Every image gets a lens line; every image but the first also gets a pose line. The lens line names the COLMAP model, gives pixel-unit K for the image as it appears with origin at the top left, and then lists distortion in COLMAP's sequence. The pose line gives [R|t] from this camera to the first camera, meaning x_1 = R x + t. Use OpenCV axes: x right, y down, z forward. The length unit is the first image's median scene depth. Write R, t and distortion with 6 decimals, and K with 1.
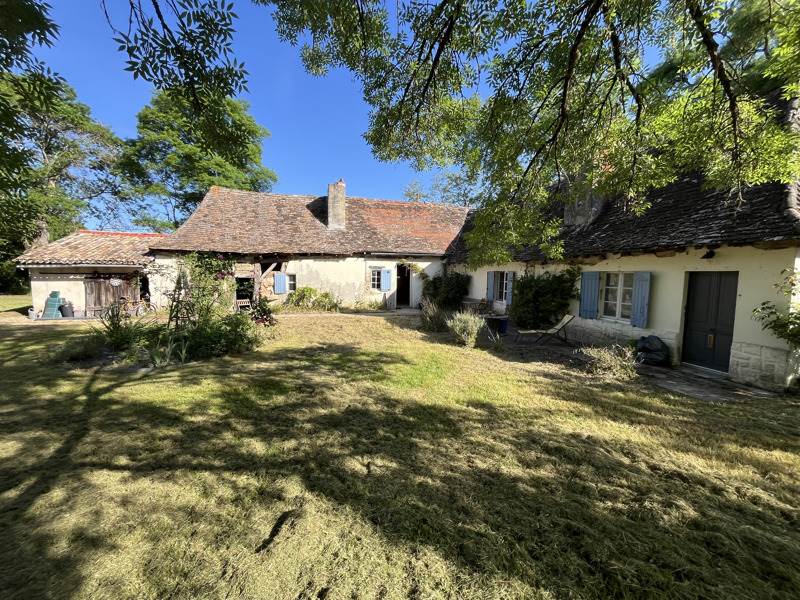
lens RADIAL K [[322.6, 0, 399.9], [0, 322.6, 301.0], [0, 0, 1]] dist [-0.003443, 0.000024]
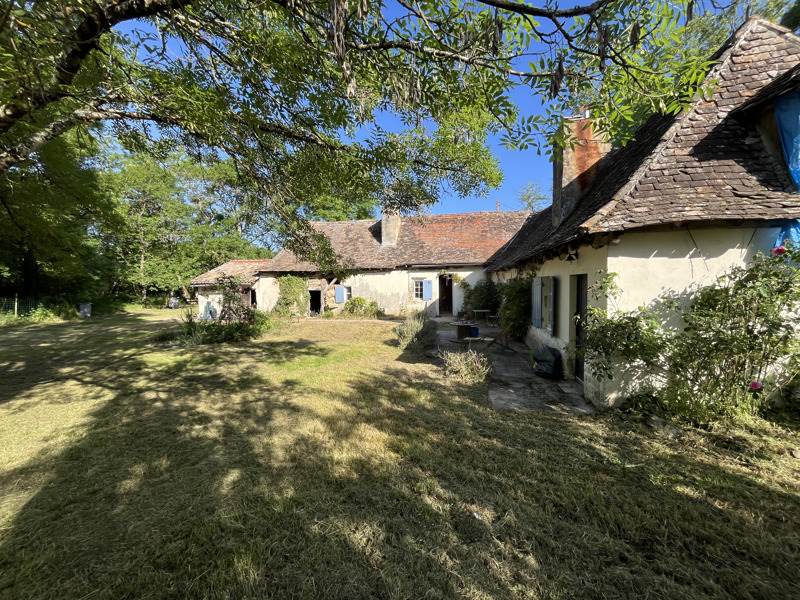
lens RADIAL K [[322.6, 0, 398.7], [0, 322.6, 298.4], [0, 0, 1]] dist [-0.003443, 0.000024]
pose [[0.904214, -0.008861, -0.426988, 0.339001], [-0.008184, 0.999242, -0.038067, 0.004992], [0.427001, 0.037915, 0.903456, -0.010174]]
